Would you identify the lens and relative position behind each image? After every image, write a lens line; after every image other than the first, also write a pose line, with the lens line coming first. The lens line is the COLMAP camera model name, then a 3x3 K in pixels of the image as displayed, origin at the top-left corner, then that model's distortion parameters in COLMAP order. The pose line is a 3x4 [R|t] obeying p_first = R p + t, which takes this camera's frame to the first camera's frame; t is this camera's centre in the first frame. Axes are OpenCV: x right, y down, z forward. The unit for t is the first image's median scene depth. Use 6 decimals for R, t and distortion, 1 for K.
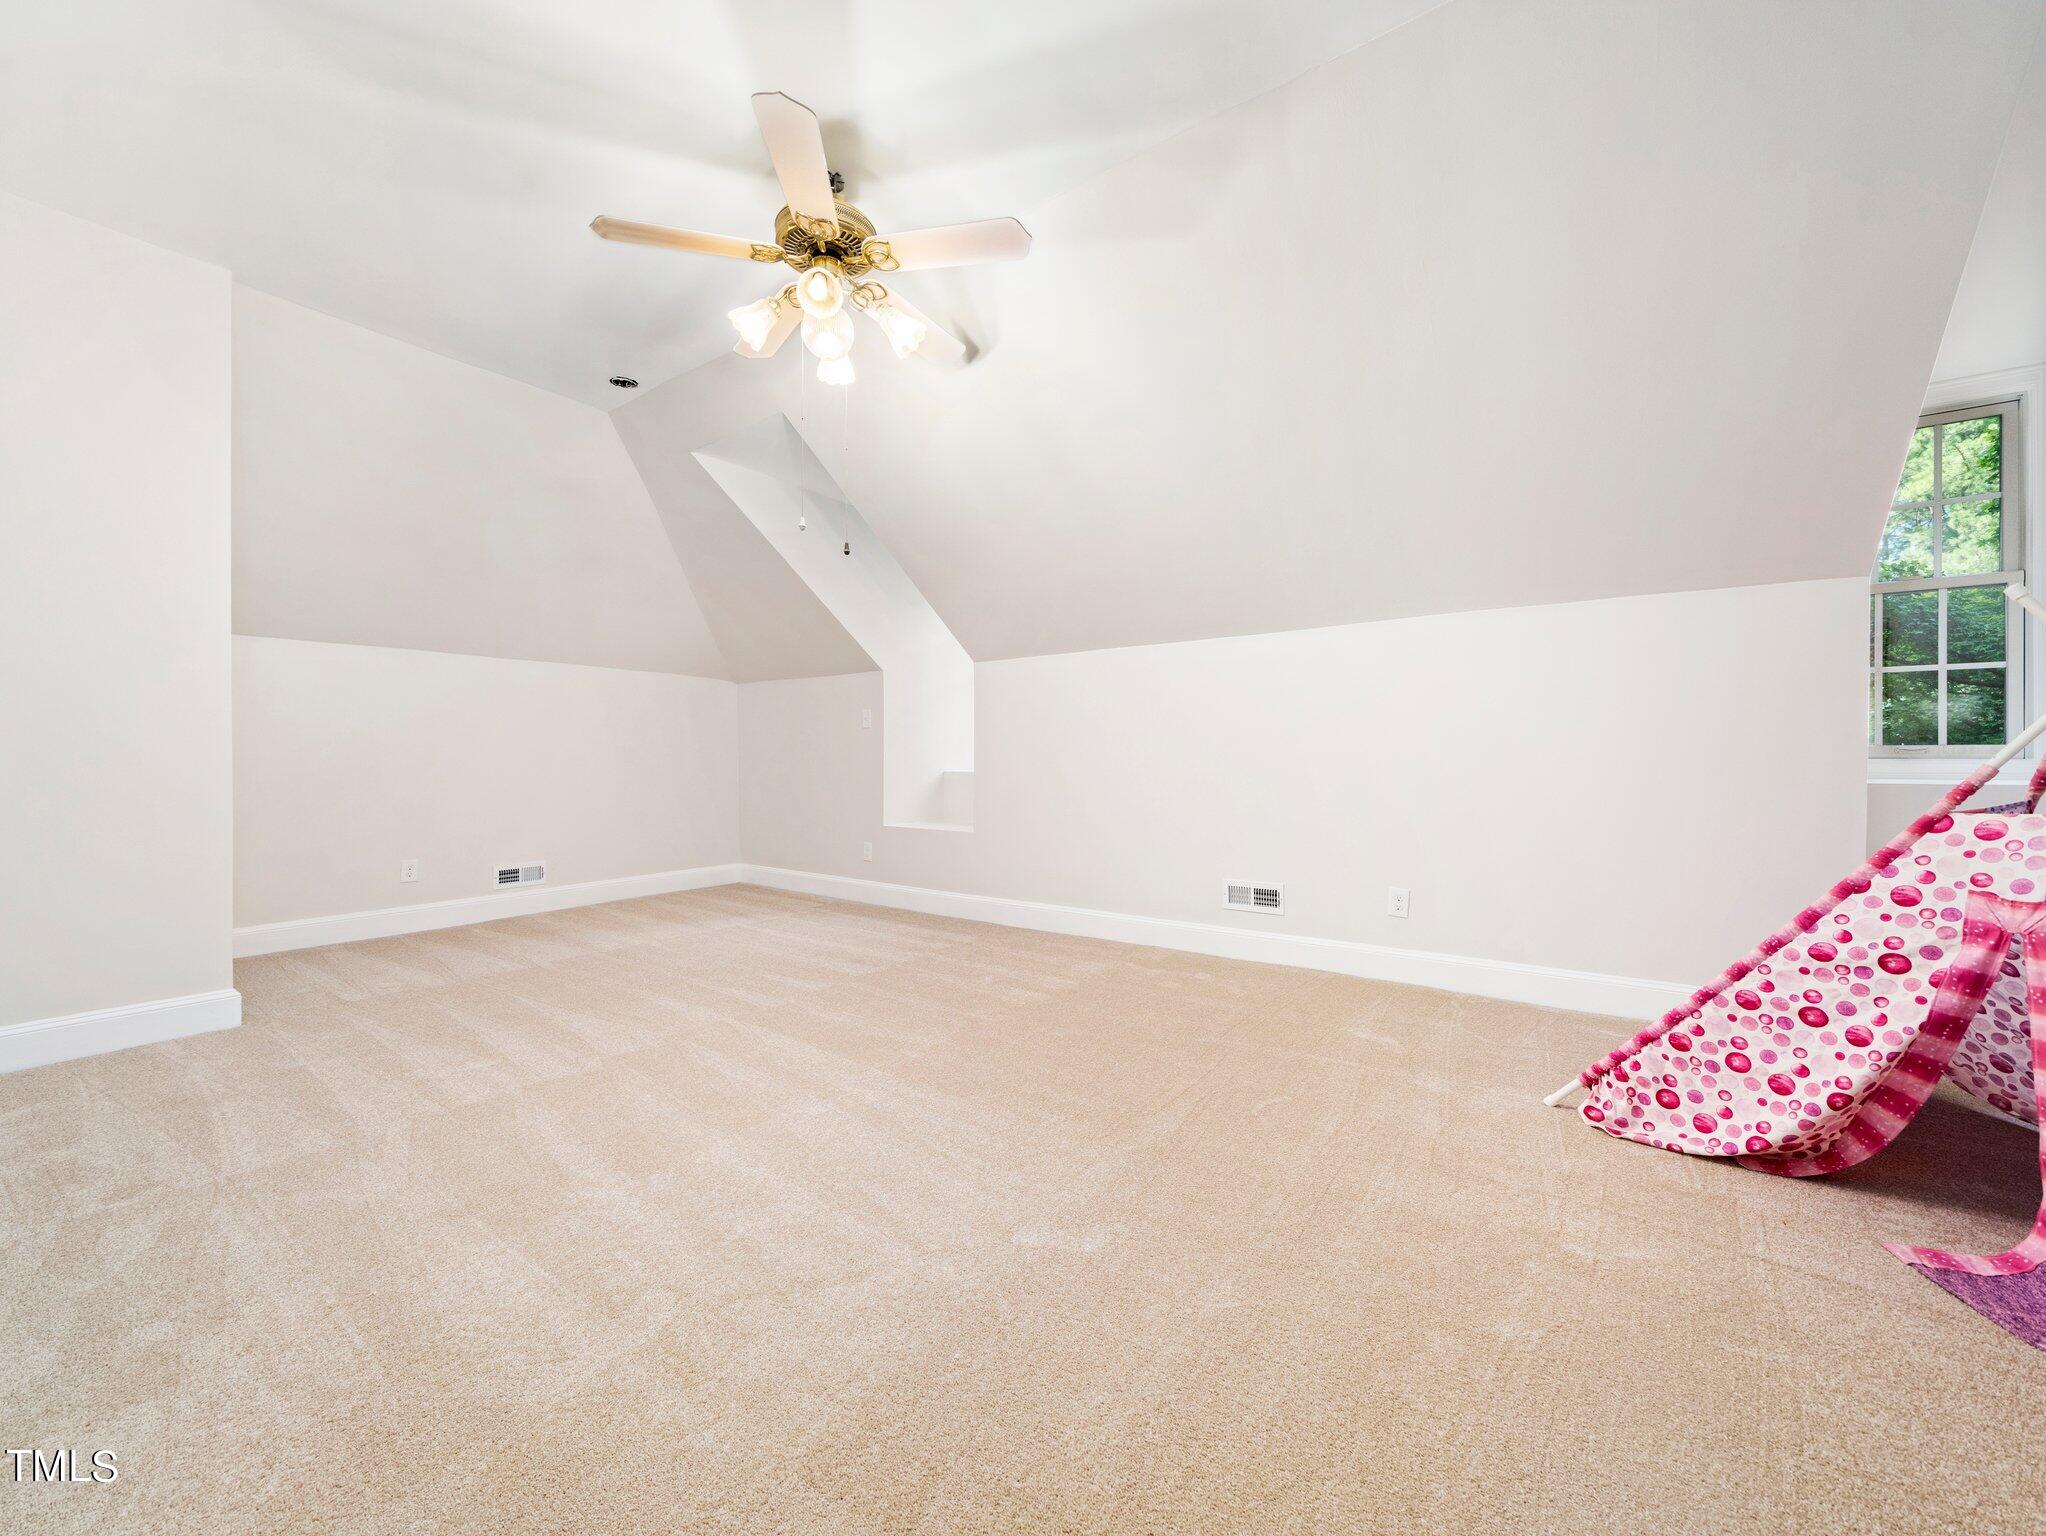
lens RADIAL K [[799.6, 0, 1022.9], [0, 799.6, 757.8], [0, 0, 1]] dist [0.003350, -0.000011]
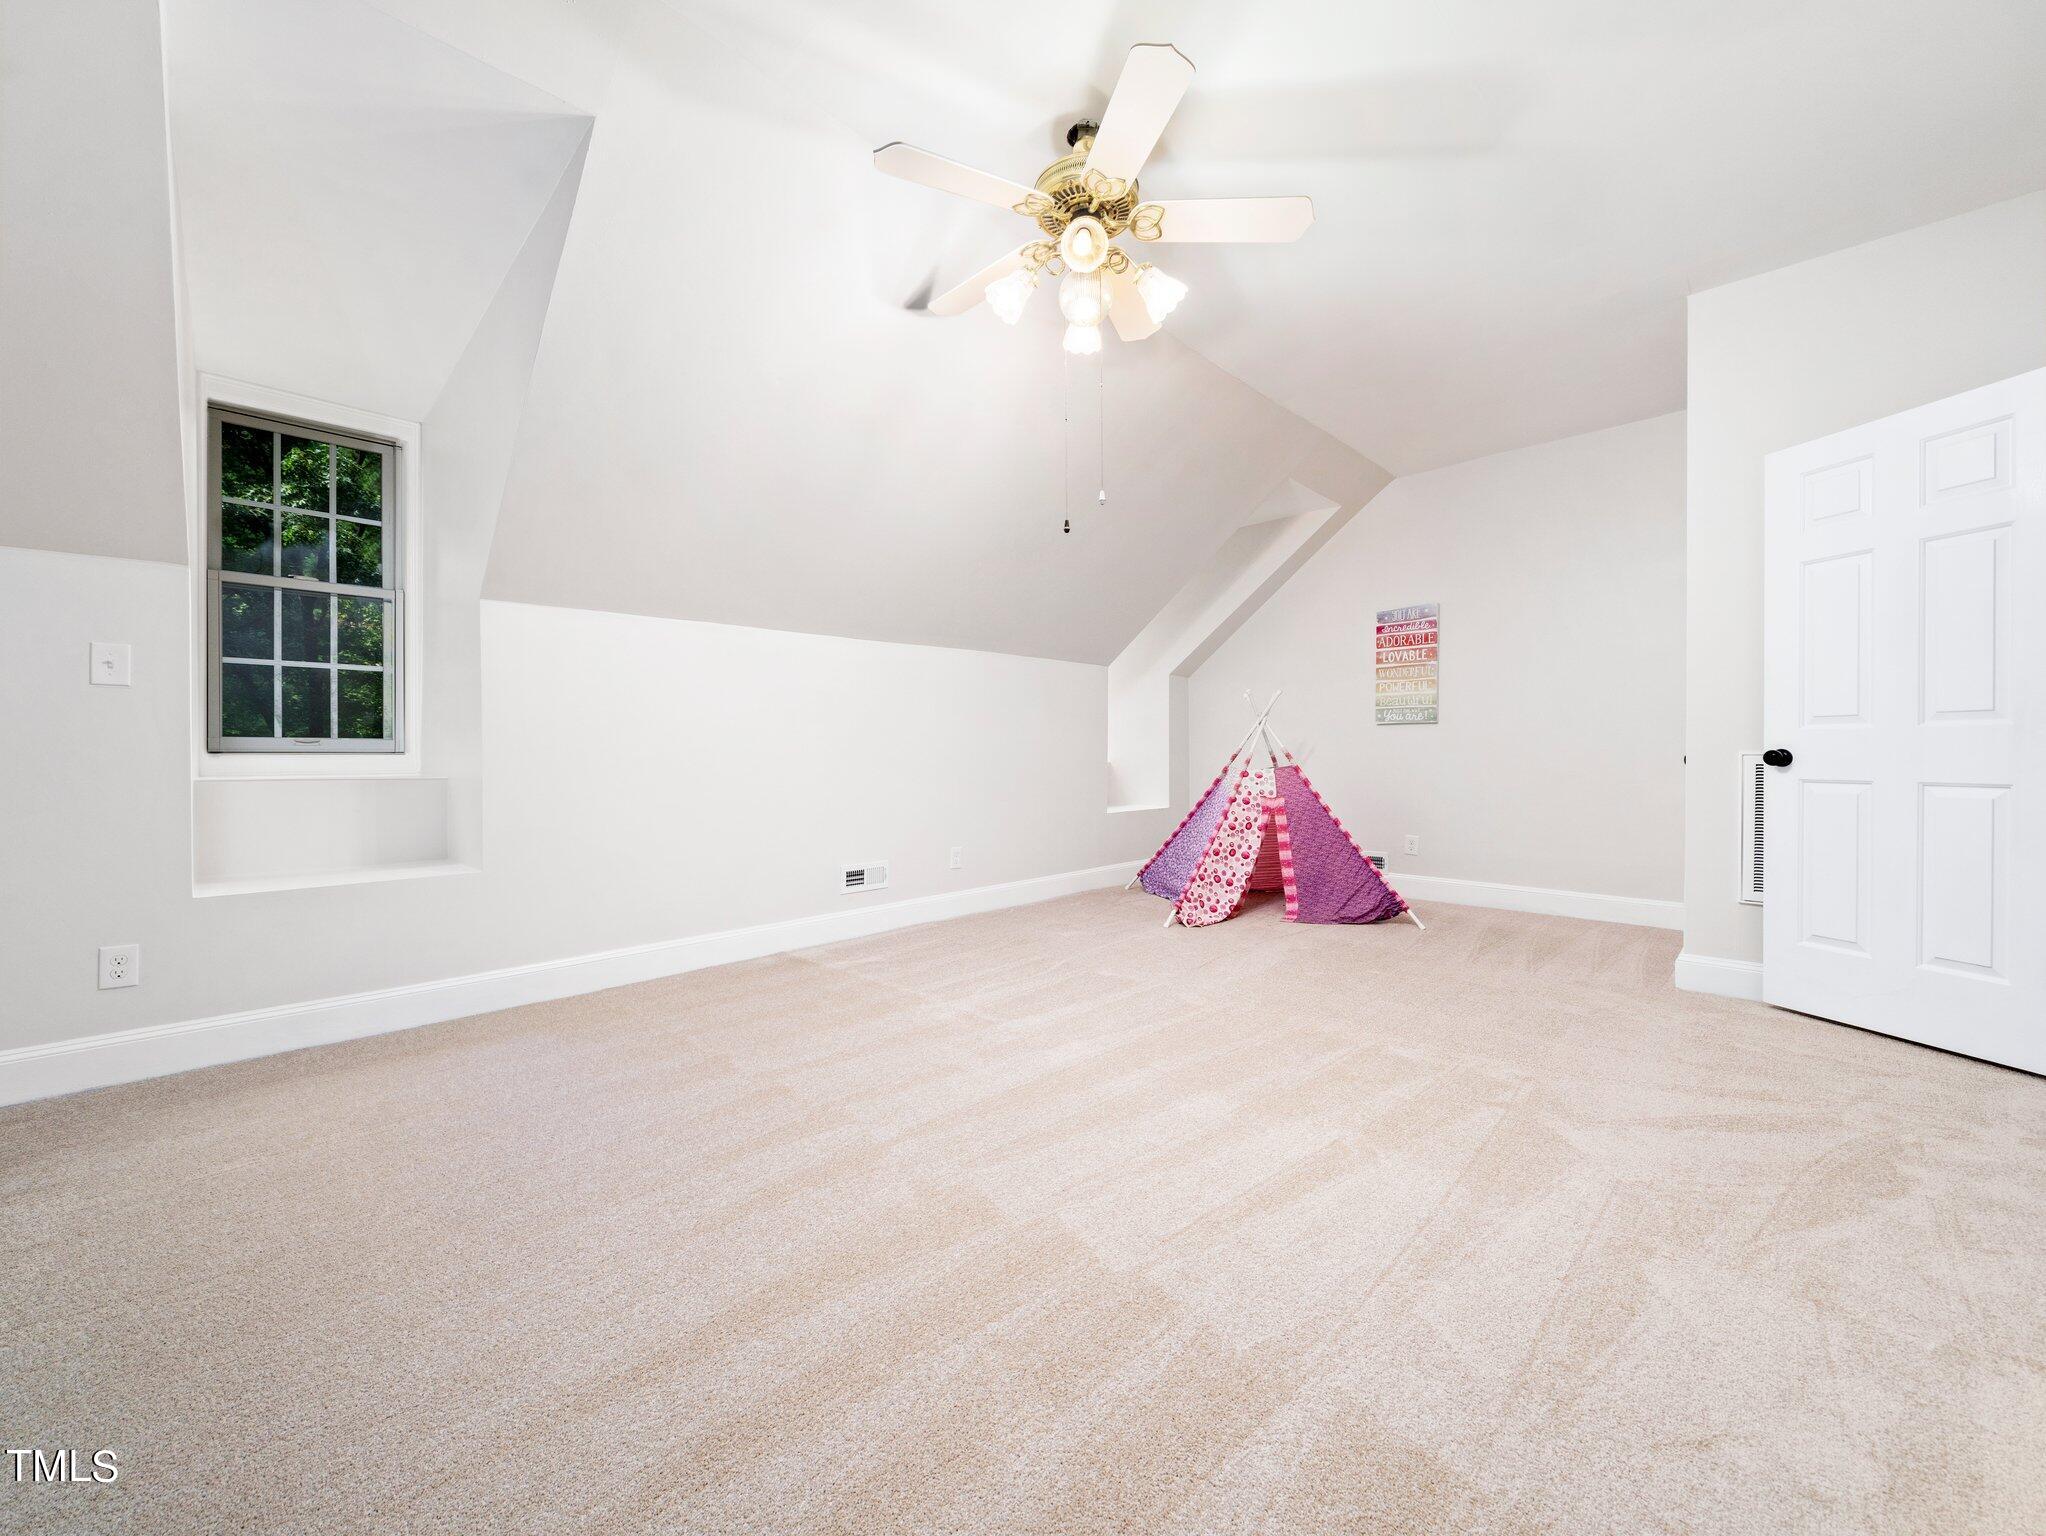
lens RADIAL K [[799.6, 0, 1022.8], [0, 799.6, 764.8], [0, 0, 1]] dist [0.003350, -0.000011]
pose [[0.159866, -0.007285, 0.987112, -1.614087], [0.007464, 0.999953, 0.006171, 0.026803], [-0.987110, 0.006381, 0.159913, 1.257389]]
